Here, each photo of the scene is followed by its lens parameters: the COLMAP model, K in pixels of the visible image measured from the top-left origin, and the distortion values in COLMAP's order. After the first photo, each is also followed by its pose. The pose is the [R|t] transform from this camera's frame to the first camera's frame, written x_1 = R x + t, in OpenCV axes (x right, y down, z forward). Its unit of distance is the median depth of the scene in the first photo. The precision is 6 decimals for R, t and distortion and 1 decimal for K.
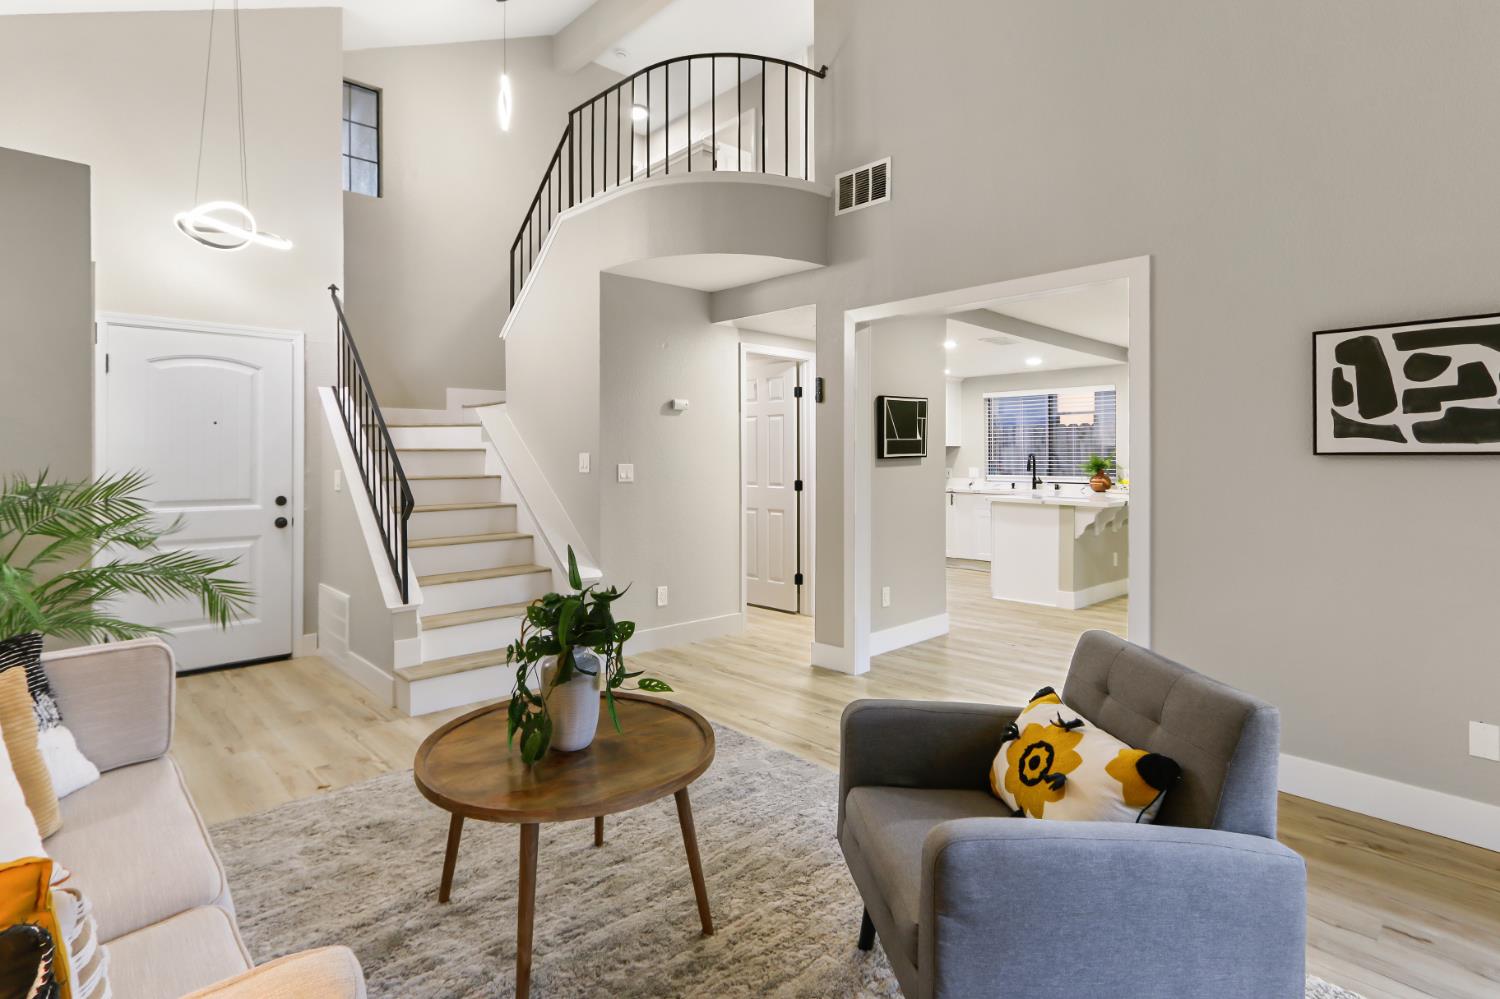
lens RADIAL K [[733.5, 0, 752.0], [0, 733.5, 462.1], [0, 0, 1]] dist [-0.003021, 0.000728]
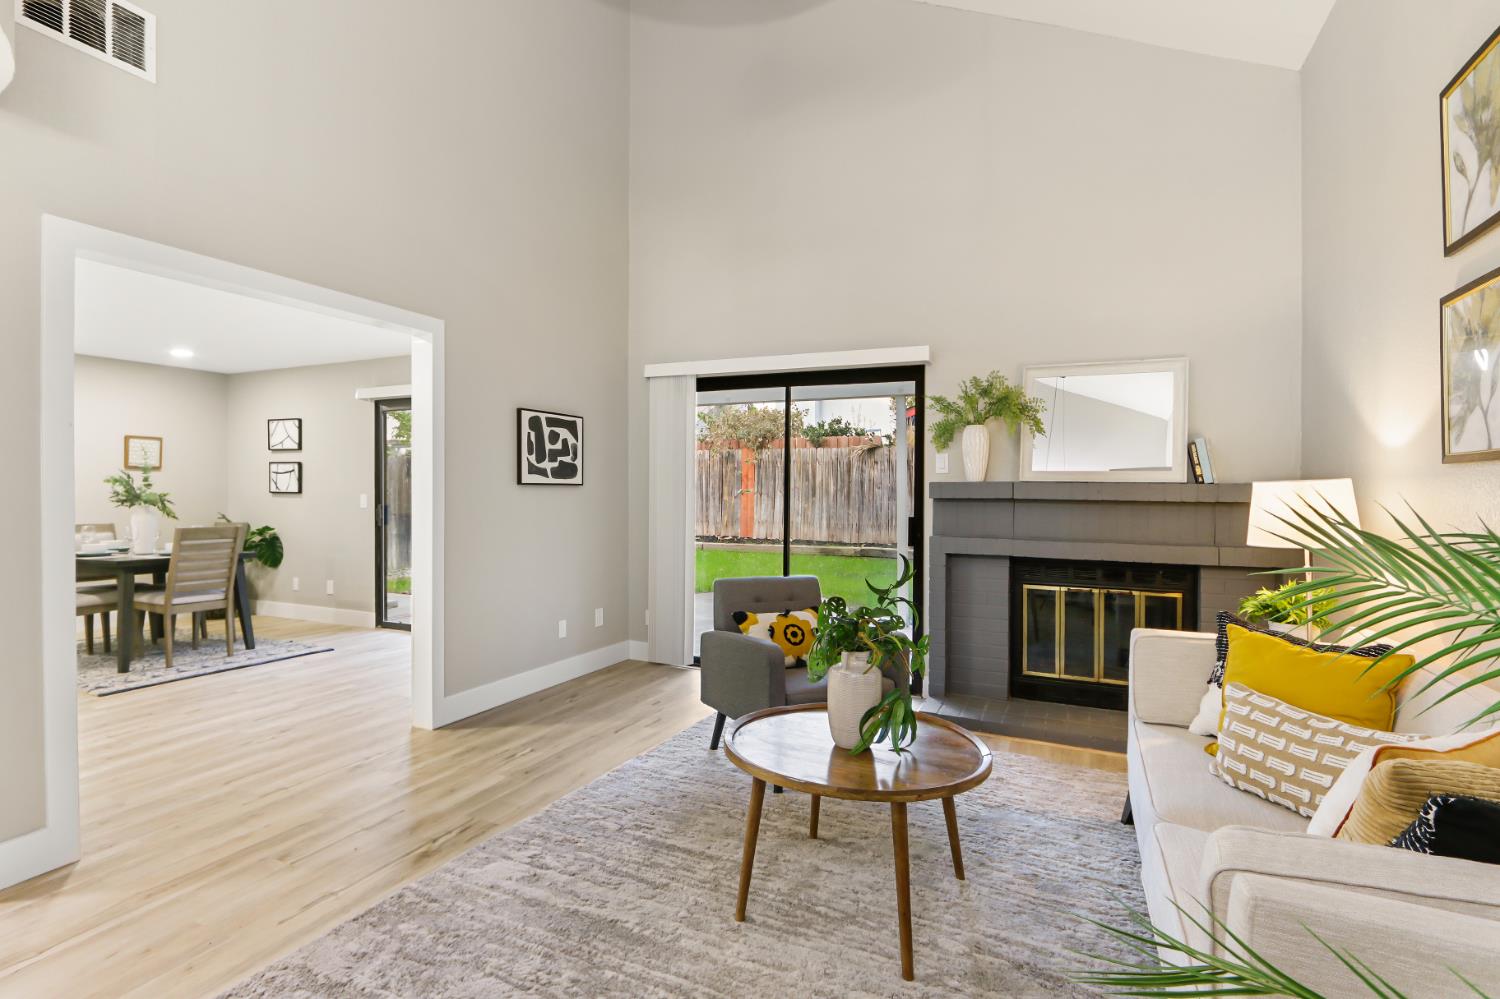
lens RADIAL K [[736.5, 0, 730.0], [0, 736.5, 494.1], [0, 0, 1]] dist [-0.004907, -0.001160]
pose [[-0.365645, -0.004508, 0.930744, -0.490460], [0.001563, 0.999984, 0.005457, 0.001940], [-0.930753, 0.003450, -0.365632, 0.629778]]
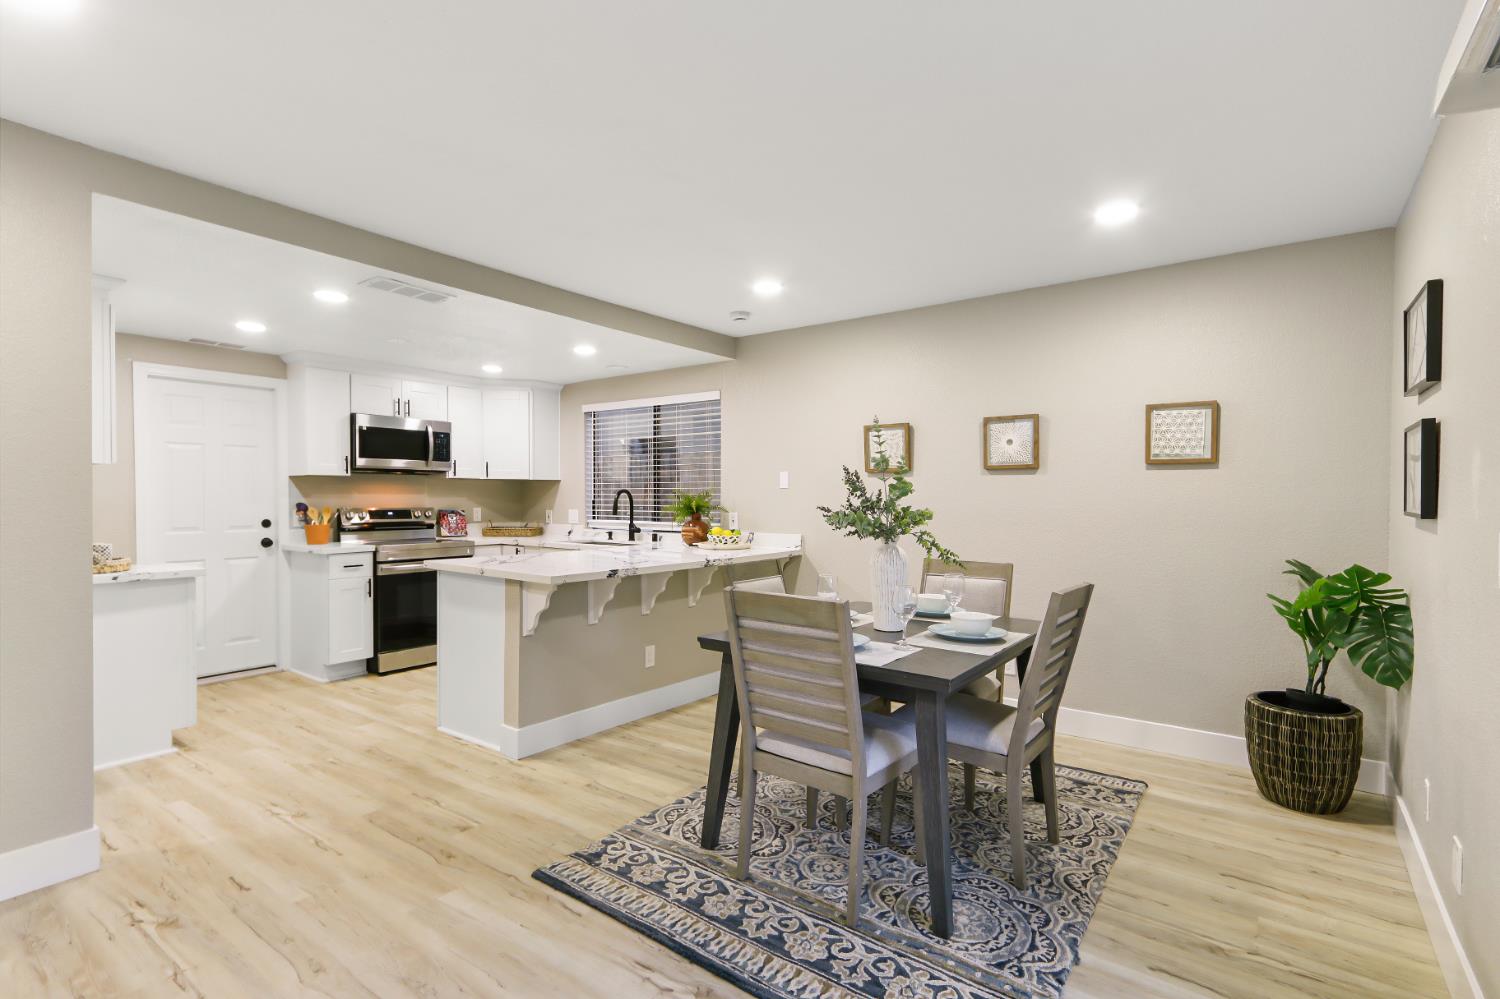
lens RADIAL K [[702.4, 0, 771.8], [0, 702.4, 503.7], [0, 0, 1]] dist [-0.007146, 0.006177]
pose [[0.981365, 0.000818, 0.192152, 0.648979], [-0.002152, 0.999975, 0.006734, -0.005089], [-0.192142, -0.007022, 0.981342, 0.518056]]
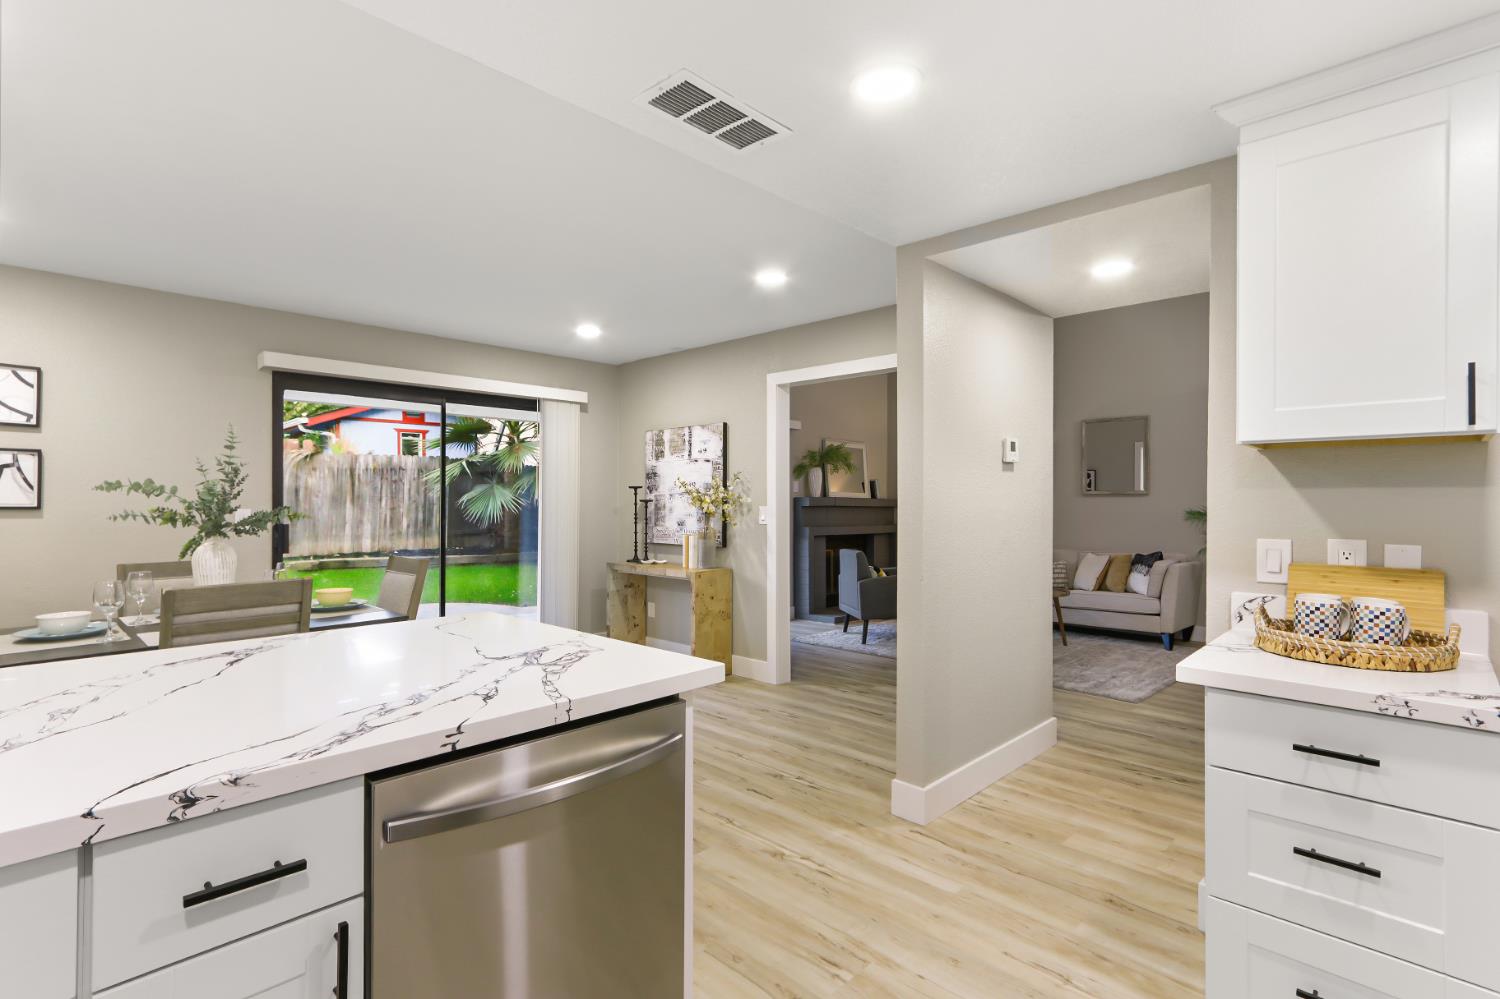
lens RADIAL K [[702.4, 0, 750.5], [0, 702.4, 497.4], [0, 0, 1]] dist [-0.007146, 0.006177]
pose [[-0.999565, -0.003236, -0.029323, 0.424069], [-0.003268, 0.999994, 0.001038, -0.008345], [0.029319, 0.001133, -0.999569, 1.628889]]
